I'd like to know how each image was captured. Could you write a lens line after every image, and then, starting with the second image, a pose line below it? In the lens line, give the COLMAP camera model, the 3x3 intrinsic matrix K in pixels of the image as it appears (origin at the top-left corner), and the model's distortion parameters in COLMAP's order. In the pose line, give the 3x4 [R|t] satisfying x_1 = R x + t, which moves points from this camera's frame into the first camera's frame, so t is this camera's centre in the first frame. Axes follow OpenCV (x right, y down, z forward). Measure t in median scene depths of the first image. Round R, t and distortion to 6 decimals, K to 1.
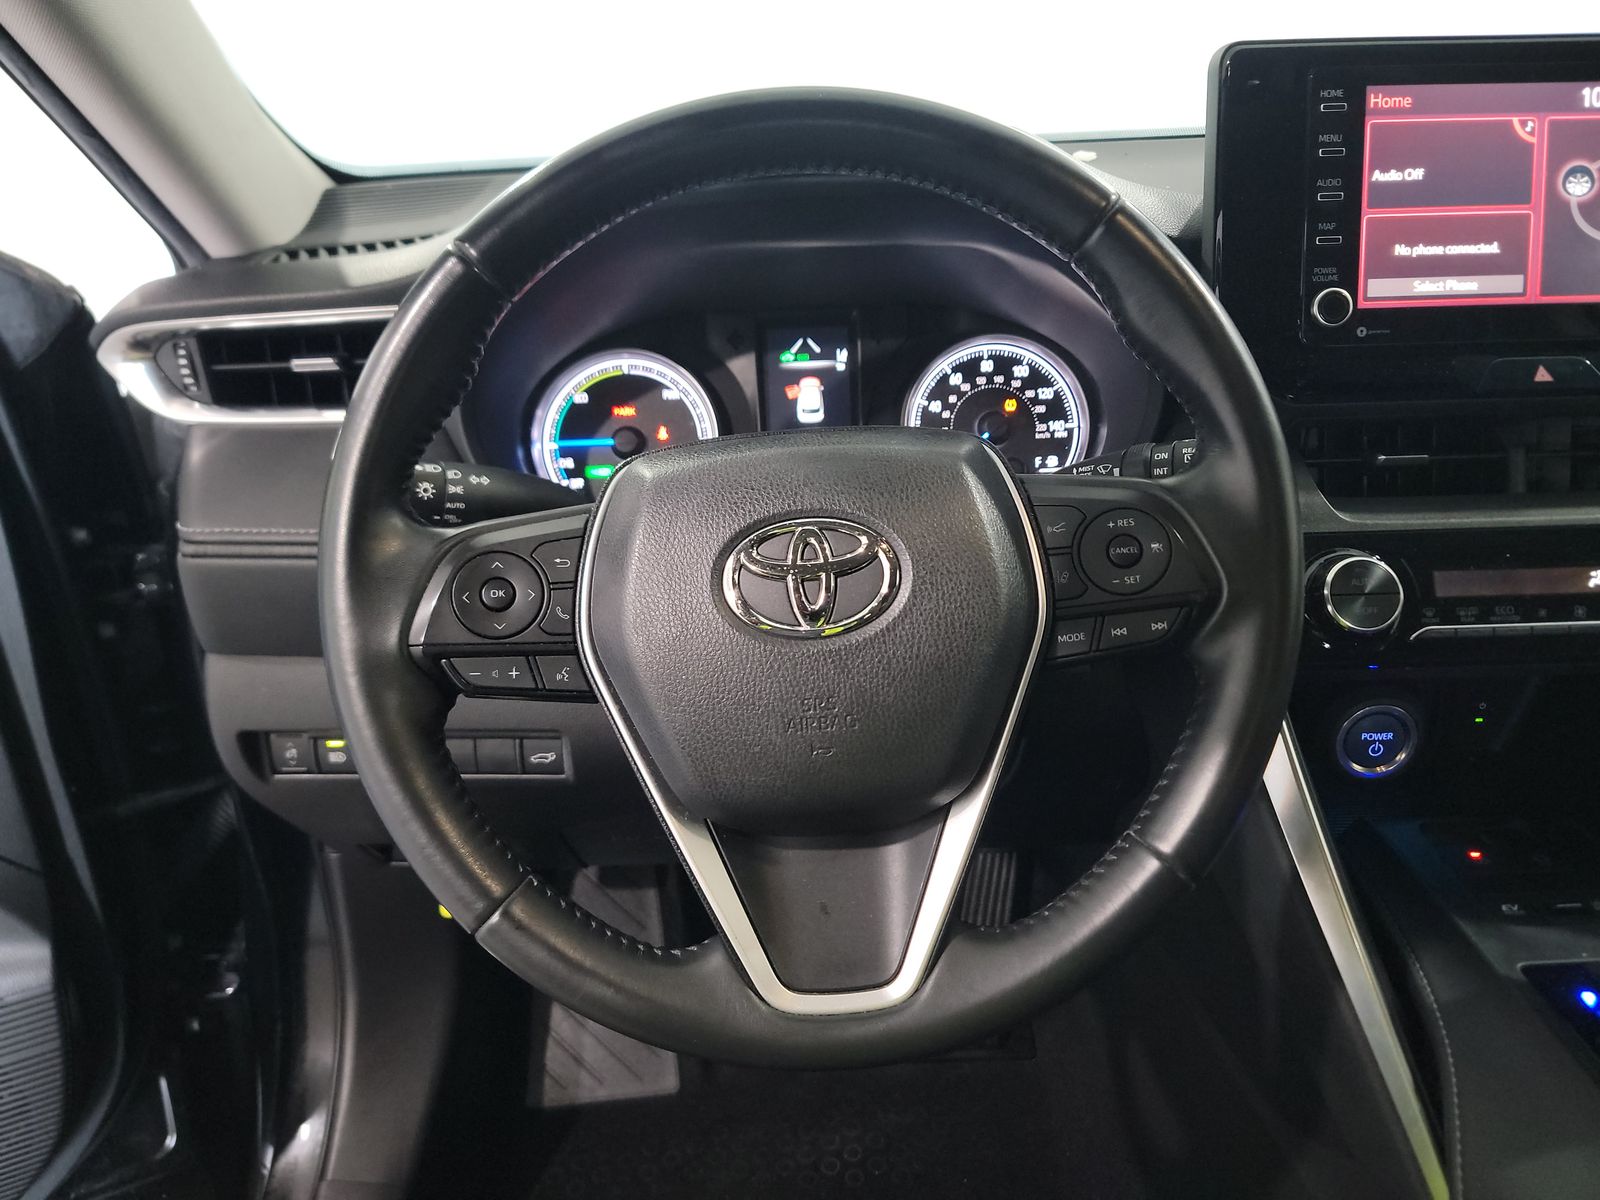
lens RADIAL K [[1110.9, 0, 808.1], [0, 1110.9, 605.3], [0, 0, 1]] dist [0.037068, -0.033494]
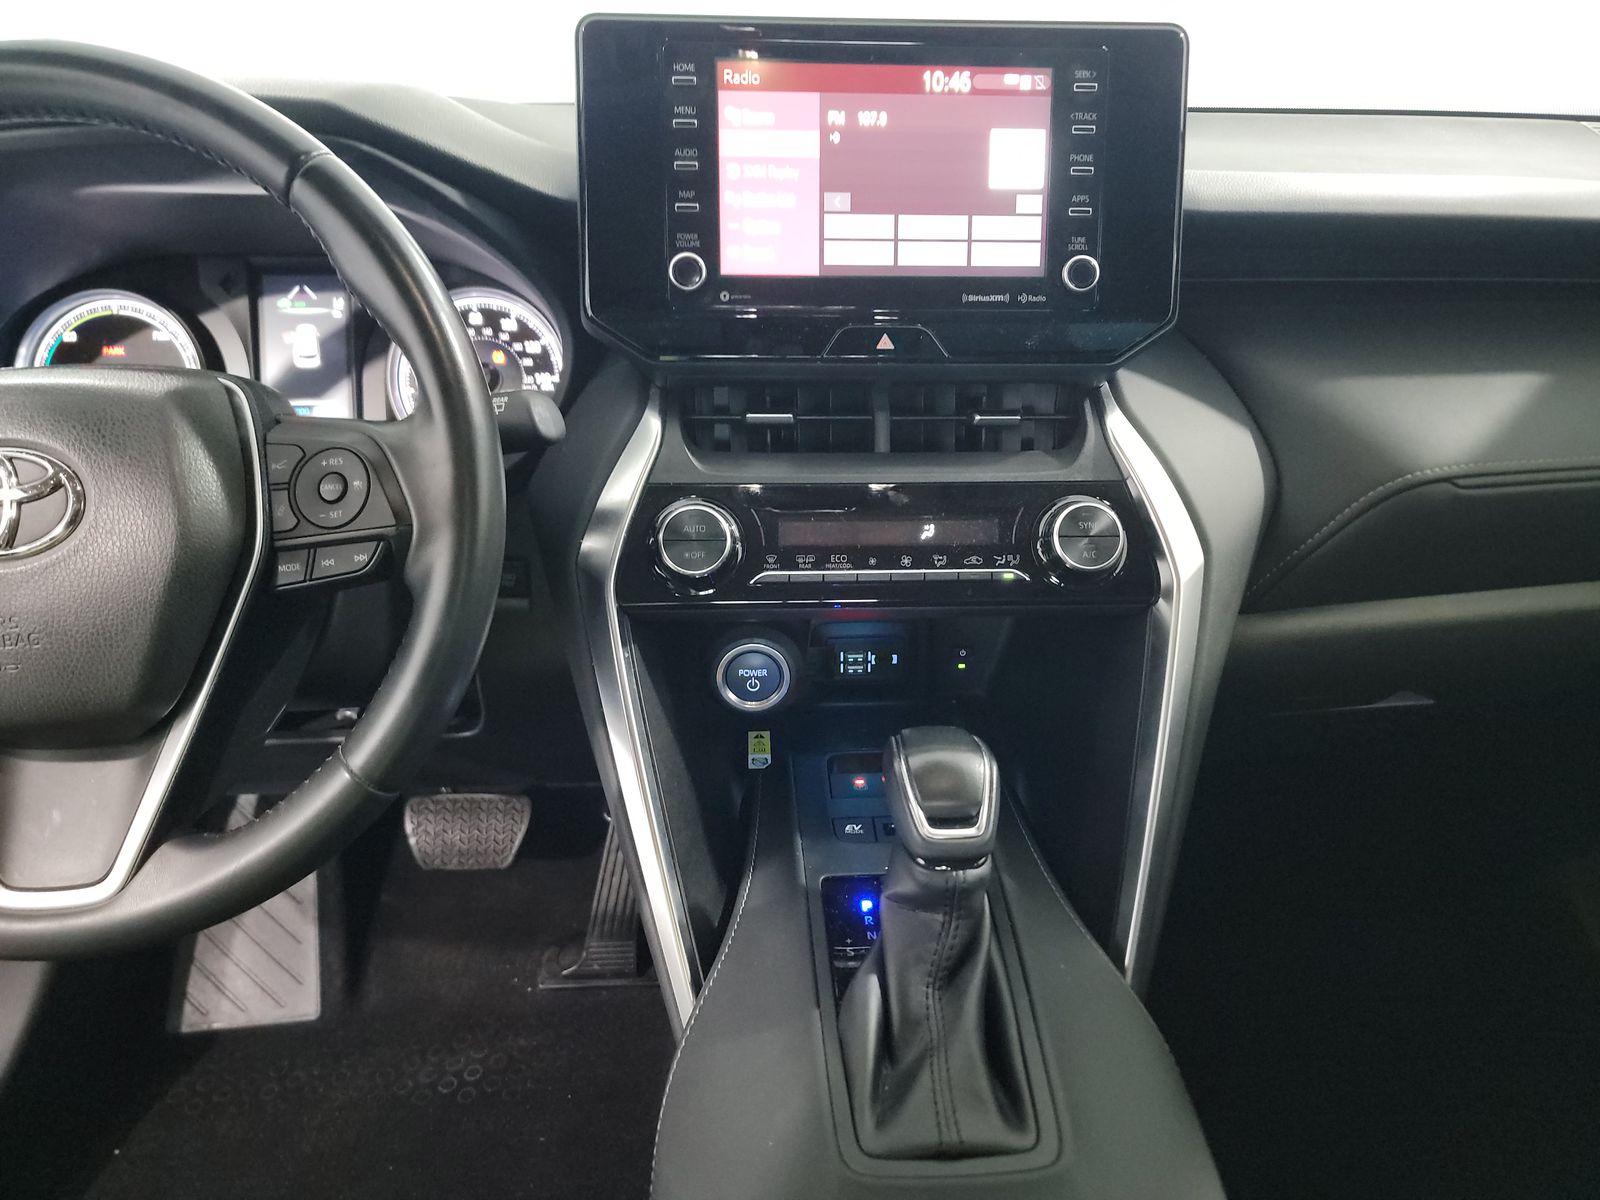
lens RADIAL K [[1105.0, 0, 801.7], [0, 1105.0, 617.8], [0, 0, 1]] dist [0.037454, -0.047855]
pose [[0.998375, 0.017606, 0.054200, 0.413375], [-0.020004, 0.998830, 0.044024, 0.012493], [-0.053361, -0.045037, 0.997559, -0.062421]]
